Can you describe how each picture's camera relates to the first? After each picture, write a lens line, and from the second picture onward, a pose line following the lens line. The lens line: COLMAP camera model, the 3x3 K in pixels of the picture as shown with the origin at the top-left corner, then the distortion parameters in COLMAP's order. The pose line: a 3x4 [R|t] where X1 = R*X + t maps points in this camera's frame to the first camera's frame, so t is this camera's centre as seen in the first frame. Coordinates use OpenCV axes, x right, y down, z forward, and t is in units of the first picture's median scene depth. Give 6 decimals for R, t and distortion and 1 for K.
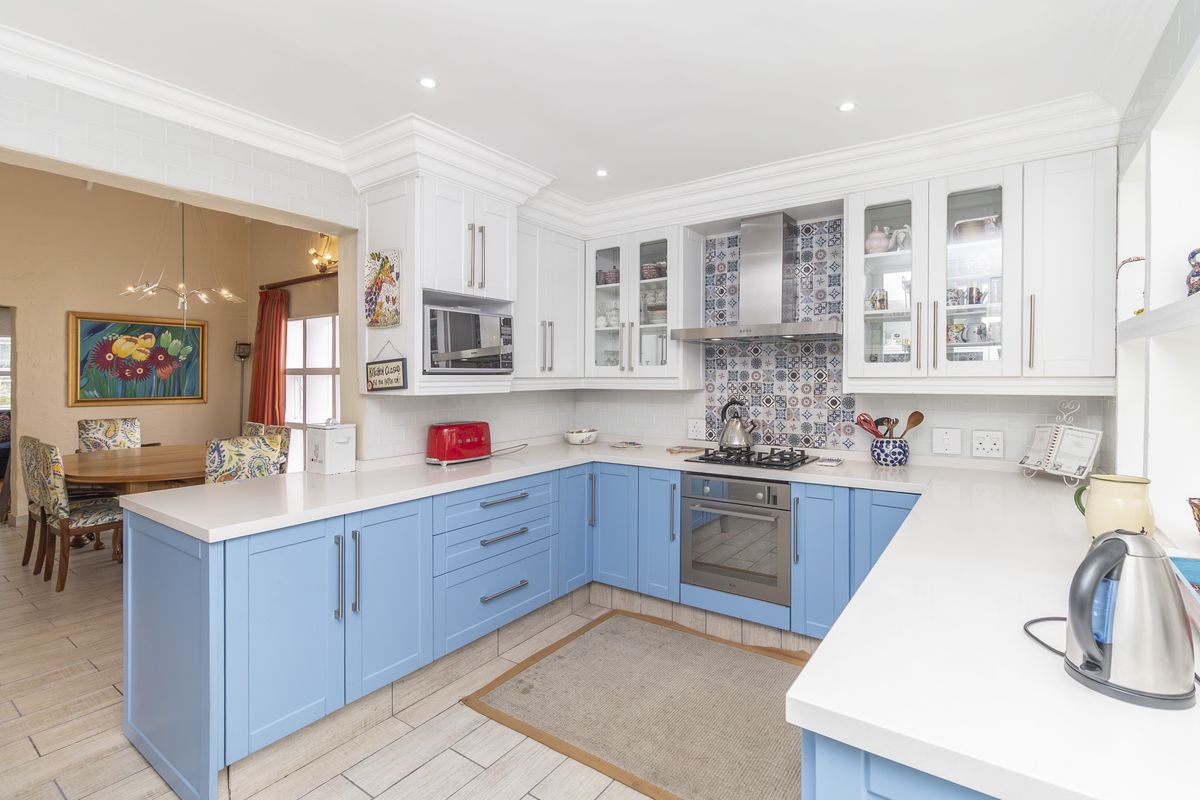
lens RADIAL K [[557.9, 0, 598.9], [0, 557.9, 388.8], [0, 0, 1]] dist [0.000376, 0.000275]
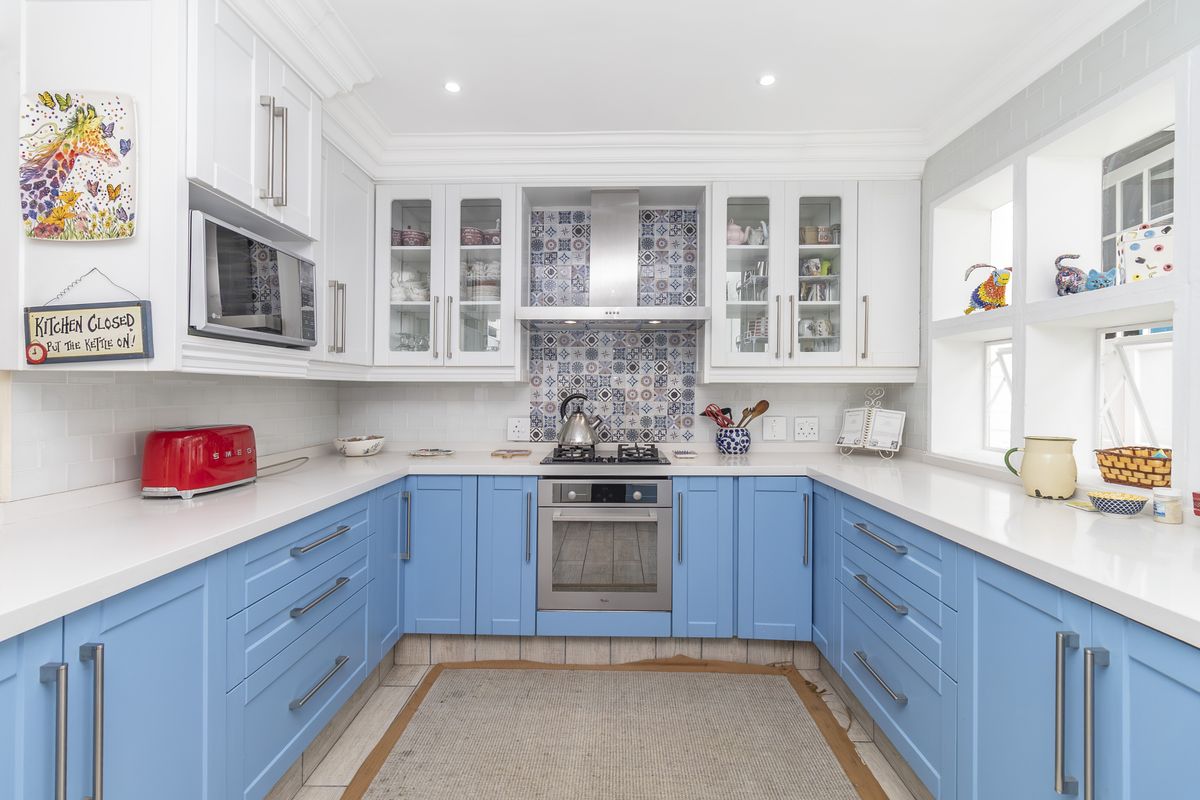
lens RADIAL K [[555.8, 0, 600.0], [0, 555.8, 400.0], [0, 0, 1]] dist [0.001060, 0.000563]
pose [[0.827984, -0.001404, 0.560749, -0.238683], [0.004271, 0.999984, -0.003802, 0.036602], [-0.560735, 0.005543, 0.827977, 0.258504]]
